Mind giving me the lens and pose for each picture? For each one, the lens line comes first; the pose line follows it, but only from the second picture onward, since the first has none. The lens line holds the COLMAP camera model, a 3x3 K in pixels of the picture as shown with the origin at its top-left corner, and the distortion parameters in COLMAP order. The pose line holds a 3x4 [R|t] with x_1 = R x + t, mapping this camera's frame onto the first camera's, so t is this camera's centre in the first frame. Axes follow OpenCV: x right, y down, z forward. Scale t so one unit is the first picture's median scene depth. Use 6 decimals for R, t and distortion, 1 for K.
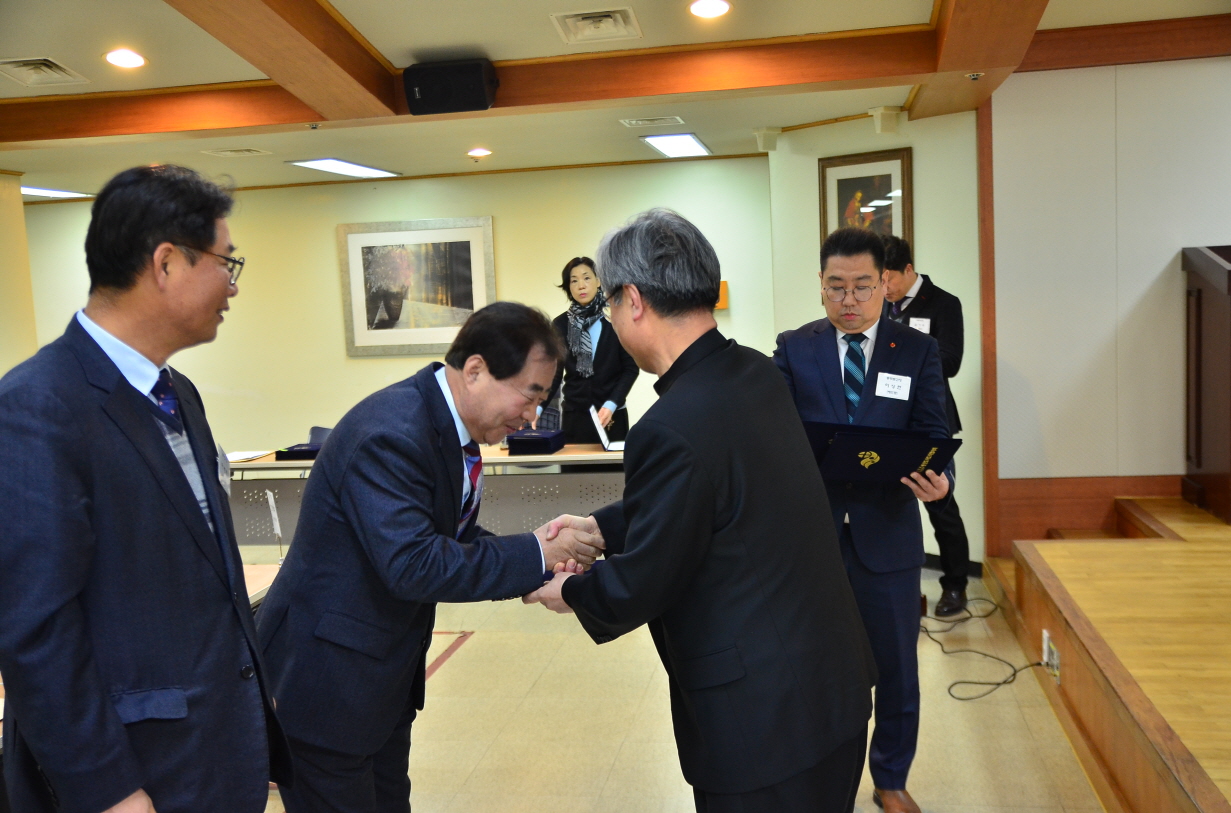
lens RADIAL K [[1240.9, 0, 620.8], [0, 1240.9, 416.2], [0, 0, 1]] dist [0.002636, 0.000000]
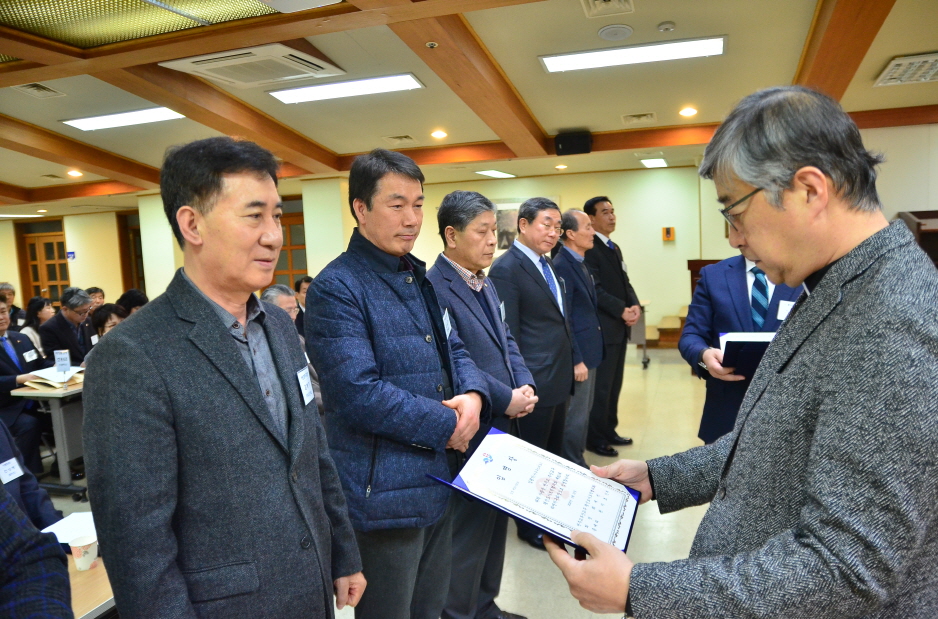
lens RADIAL K [[718.4, 0, 477.7], [0, 718.4, 318.6], [0, 0, 1]] dist [-0.102951, 0.075800]
pose [[0.990129, 0.015537, -0.139295, -0.102509], [-0.013331, 0.999771, 0.016757, 0.040707], [0.139523, -0.014734, 0.990109, -0.315575]]
